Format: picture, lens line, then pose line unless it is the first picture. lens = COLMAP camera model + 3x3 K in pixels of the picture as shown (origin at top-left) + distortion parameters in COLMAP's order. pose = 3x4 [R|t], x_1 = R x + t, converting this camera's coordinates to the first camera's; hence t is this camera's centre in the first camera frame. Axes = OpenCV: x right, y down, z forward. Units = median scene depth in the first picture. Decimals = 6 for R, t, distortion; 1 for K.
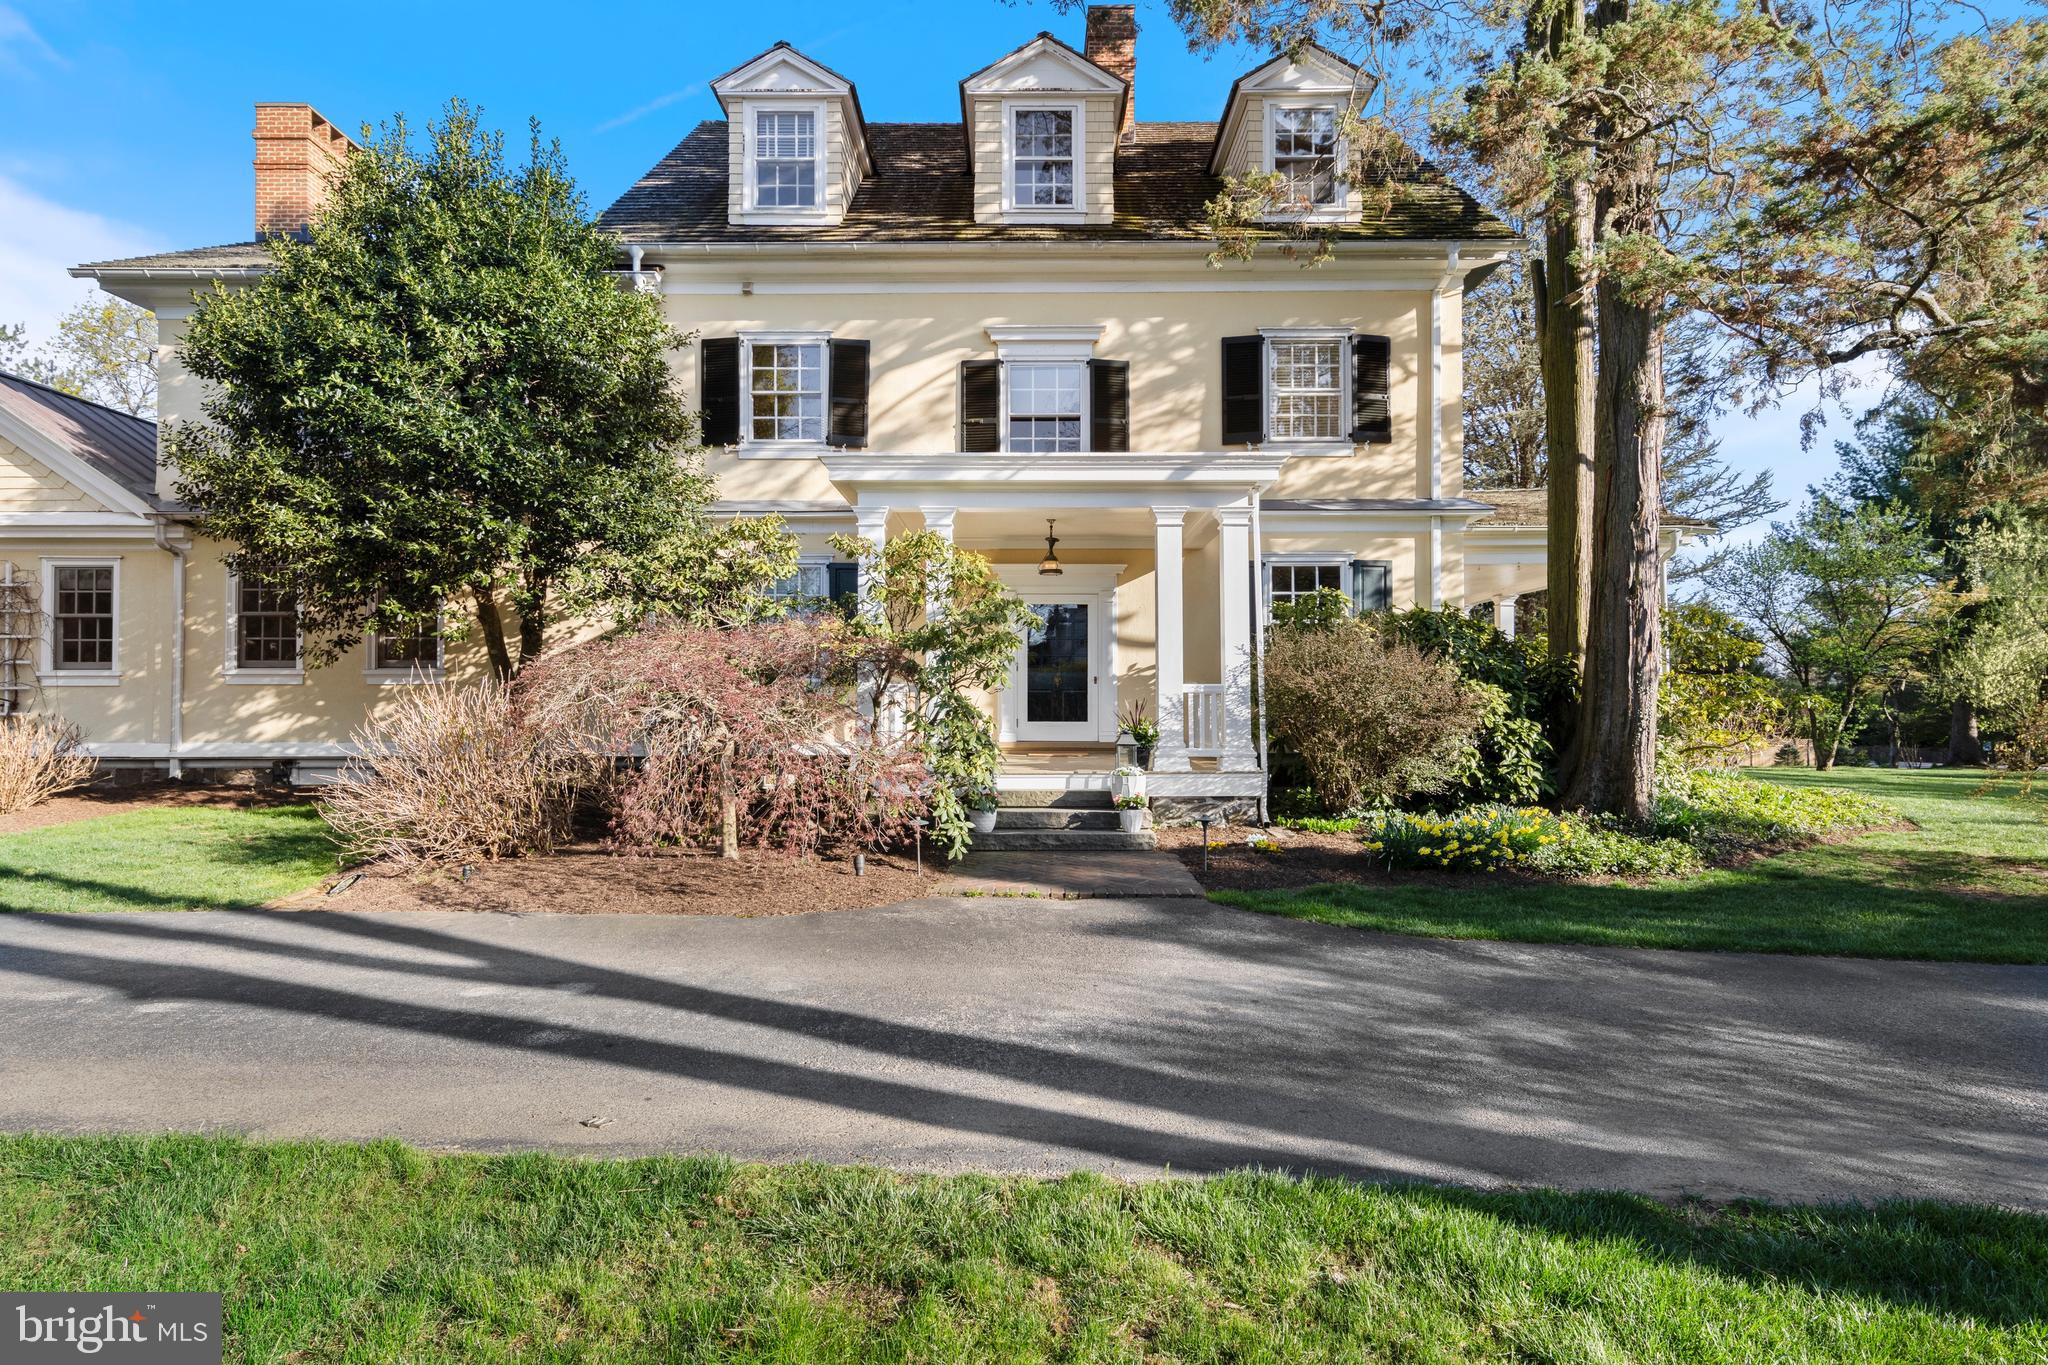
lens RADIAL K [[1036.4, 0, 1026.9], [0, 1036.4, 678.1], [0, 0, 1]] dist [0.012911, -0.001660]
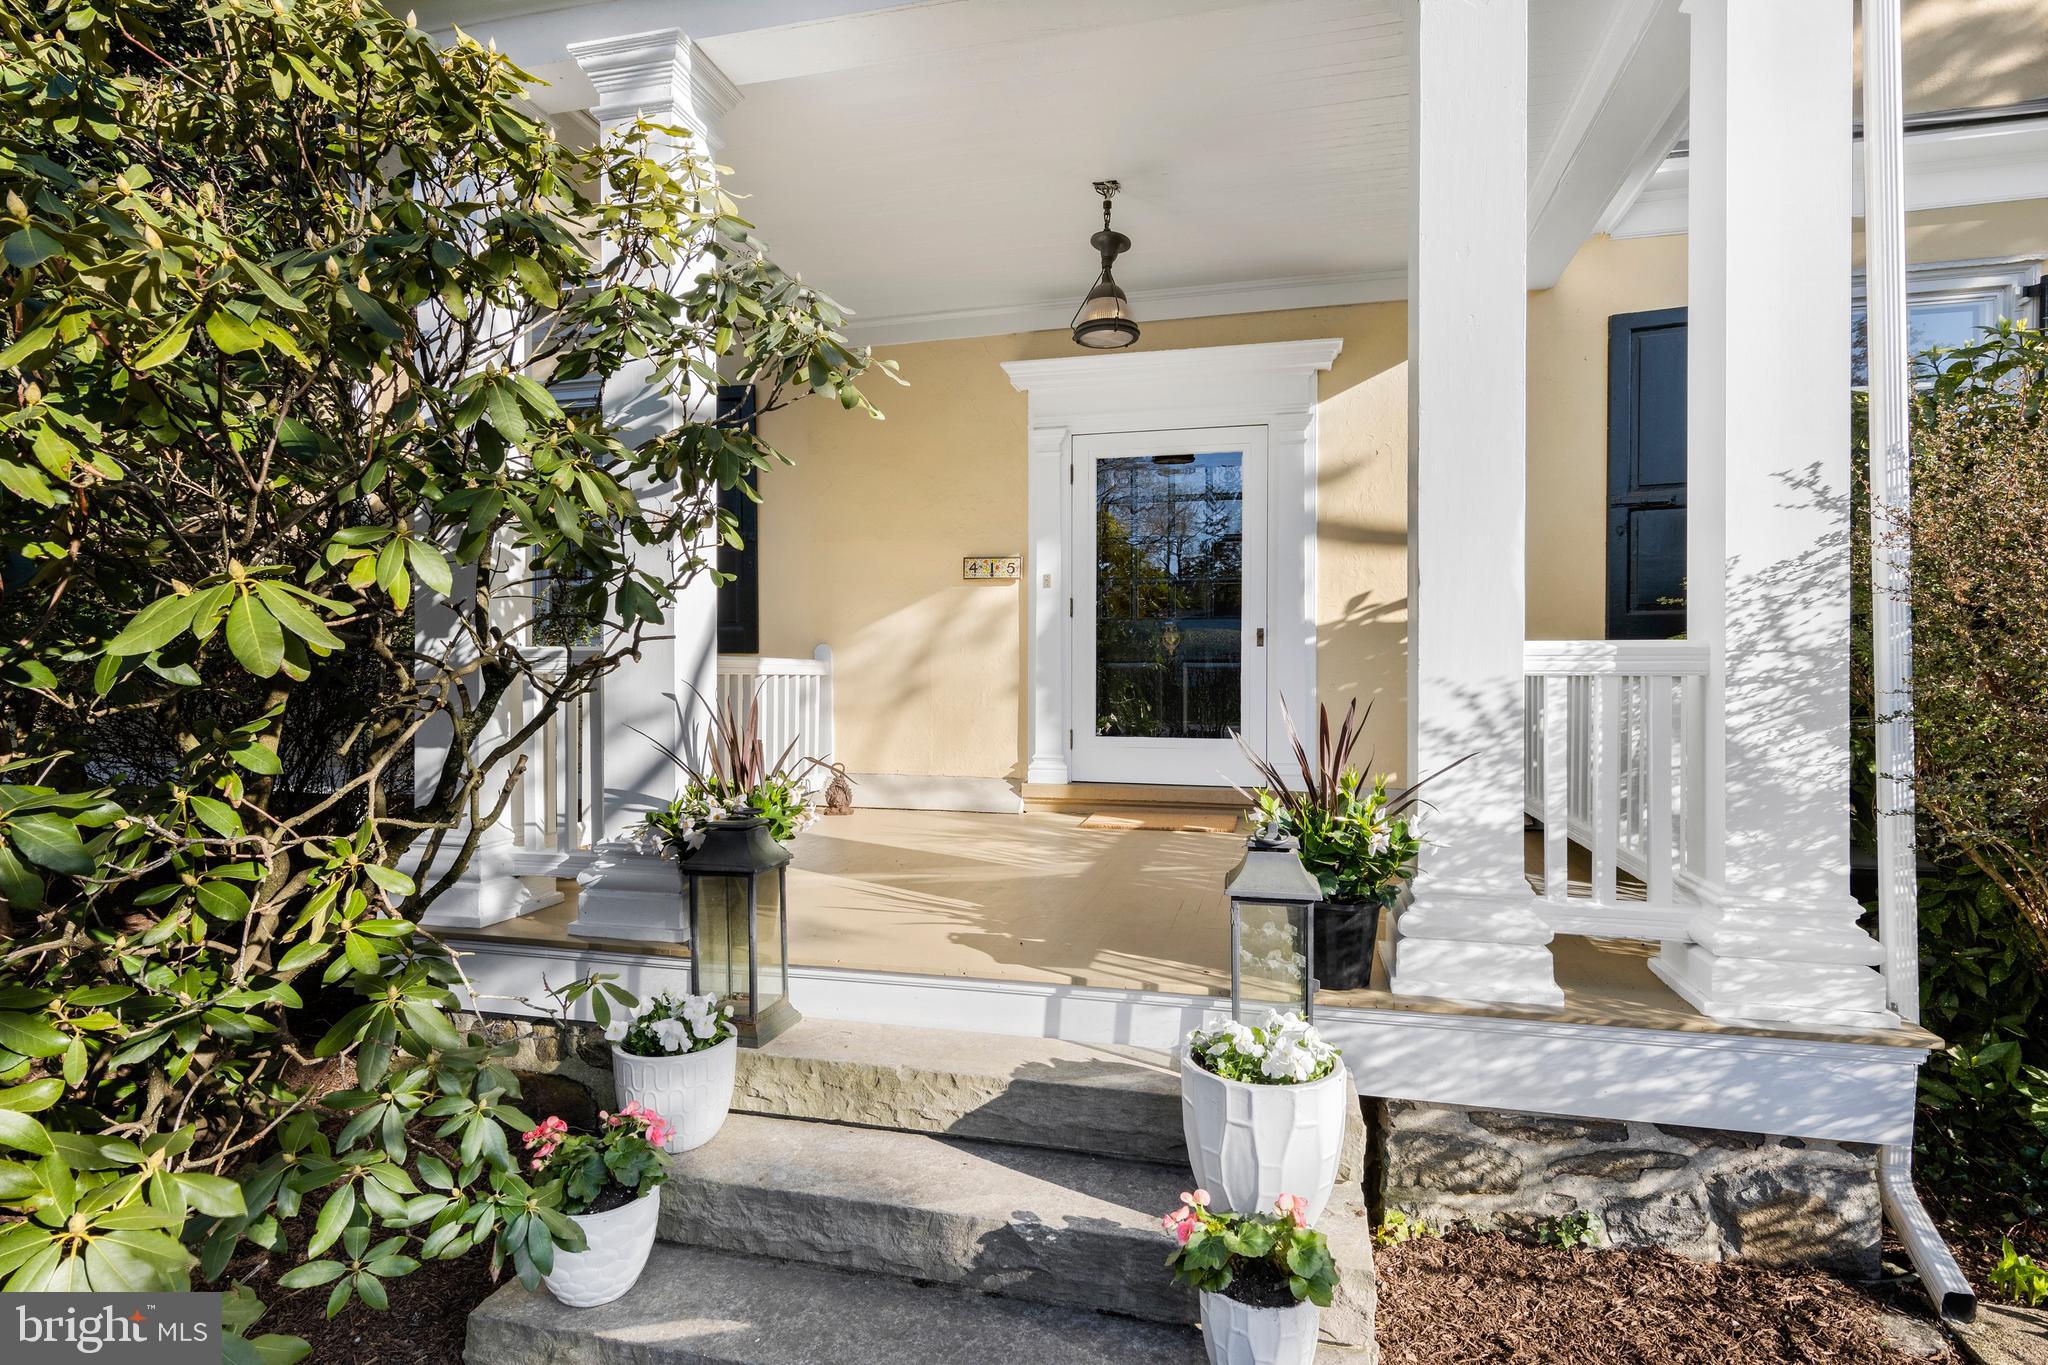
lens RADIAL K [[1041.0, 0, 1018.3], [0, 1041.0, 677.6], [0, 0, 1]] dist [0.010646, -0.002329]
pose [[0.968667, 0.003272, -0.248340, 0.096165], [0.005310, 0.999412, 0.033880, 0.005401], [0.248305, -0.034137, 0.968080, 0.732715]]
